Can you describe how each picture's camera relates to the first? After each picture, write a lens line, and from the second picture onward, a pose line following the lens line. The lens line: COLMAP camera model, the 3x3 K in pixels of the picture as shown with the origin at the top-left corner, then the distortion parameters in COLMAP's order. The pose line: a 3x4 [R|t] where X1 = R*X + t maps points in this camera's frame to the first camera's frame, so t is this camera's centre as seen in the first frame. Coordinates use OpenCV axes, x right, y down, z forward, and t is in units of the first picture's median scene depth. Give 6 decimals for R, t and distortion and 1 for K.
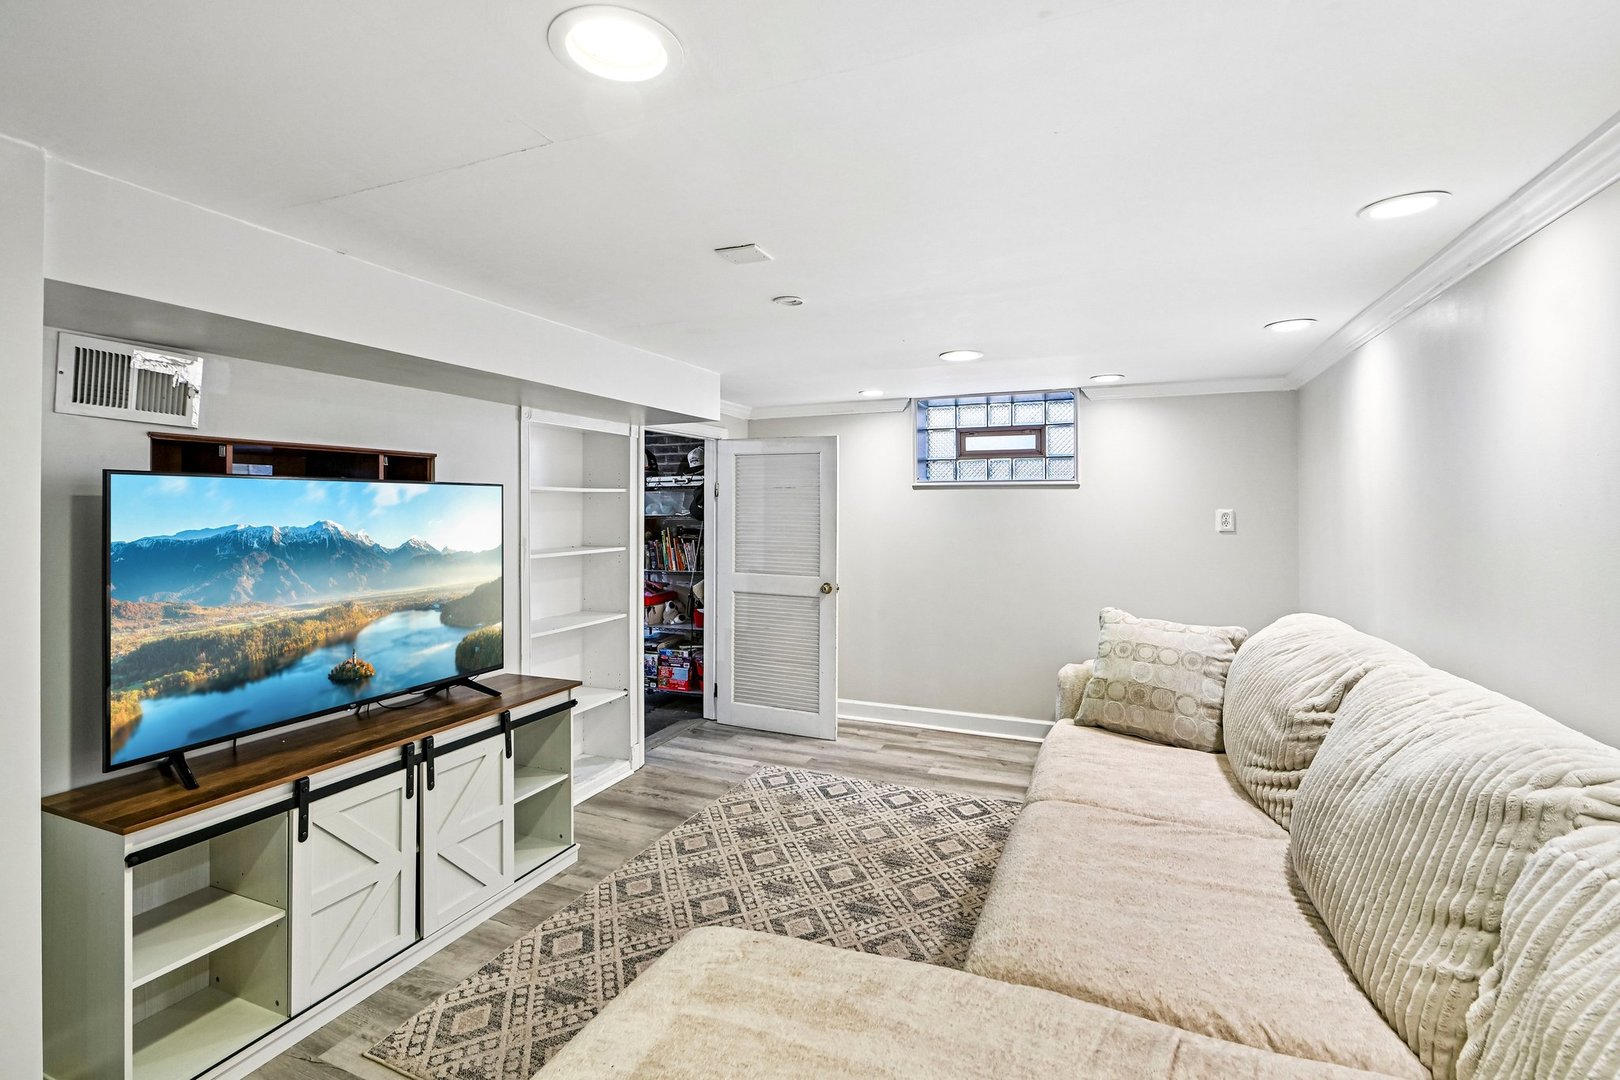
lens RADIAL K [[745.5, 0, 804.3], [0, 745.5, 513.6], [0, 0, 1]] dist [0.000423, -0.000345]
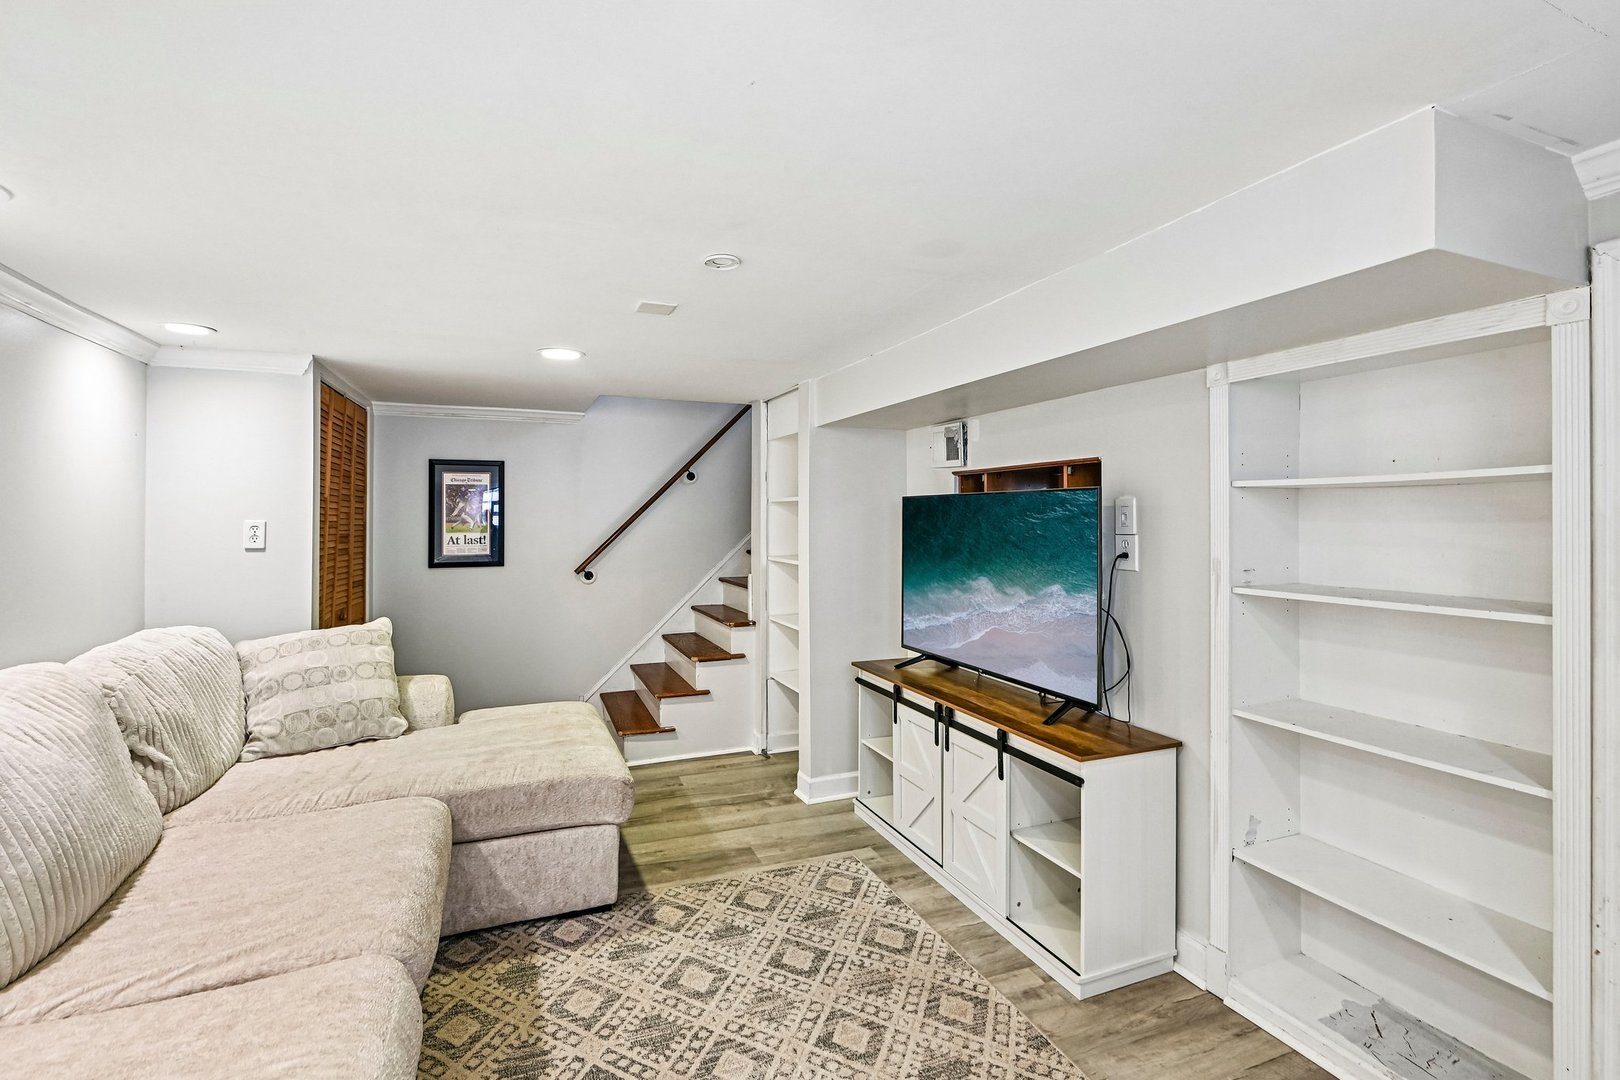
lens RADIAL K [[745.5, 0, 804.3], [0, 745.5, 513.6], [0, 0, 1]] dist [0.000423, -0.000345]
pose [[-0.703174, -0.004106, -0.711006, 0.507583], [-0.006264, 0.999980, 0.000420, -0.009048], [0.710990, 0.004749, -0.703186, 1.660044]]
